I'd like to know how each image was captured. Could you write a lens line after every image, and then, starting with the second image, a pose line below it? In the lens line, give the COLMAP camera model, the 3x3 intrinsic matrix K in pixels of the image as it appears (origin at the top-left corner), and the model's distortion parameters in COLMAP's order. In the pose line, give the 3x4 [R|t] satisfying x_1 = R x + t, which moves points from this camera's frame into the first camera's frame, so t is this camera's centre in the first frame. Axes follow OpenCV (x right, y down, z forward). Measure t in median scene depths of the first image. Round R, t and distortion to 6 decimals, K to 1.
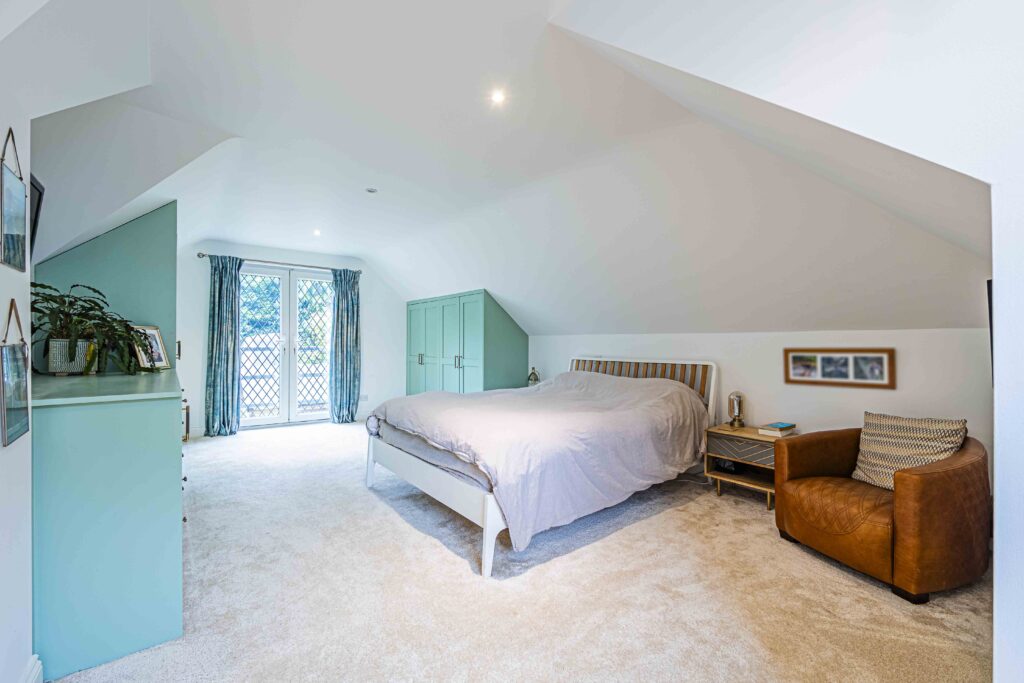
lens RADIAL K [[430.9, 0, 506.3], [0, 430.9, 339.6], [0, 0, 1]] dist [0.001691, 0.000165]
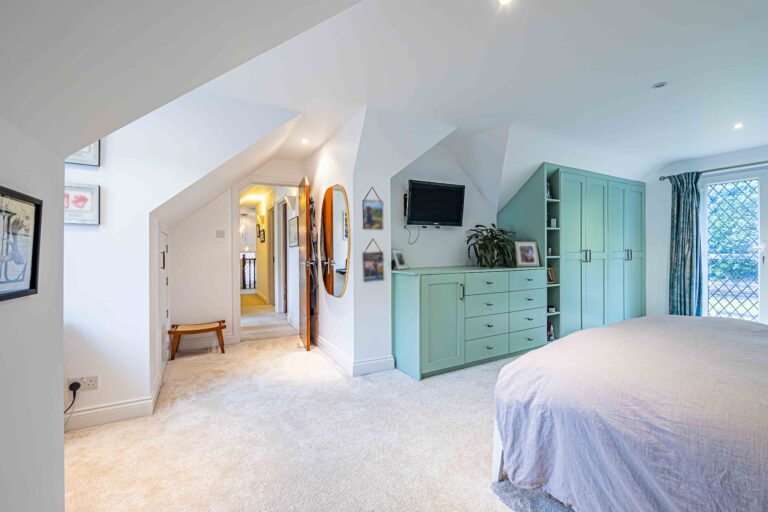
lens RADIAL K [[323.1, 0, 379.3], [0, 323.1, 252.3], [0, 0, 1]] dist [0.001691, 0.000165]
pose [[-0.155271, 0.007712, -0.987842, 0.308208], [0.007547, 0.999950, 0.006620, 0.000770], [0.987843, -0.006427, -0.155321, 0.345104]]
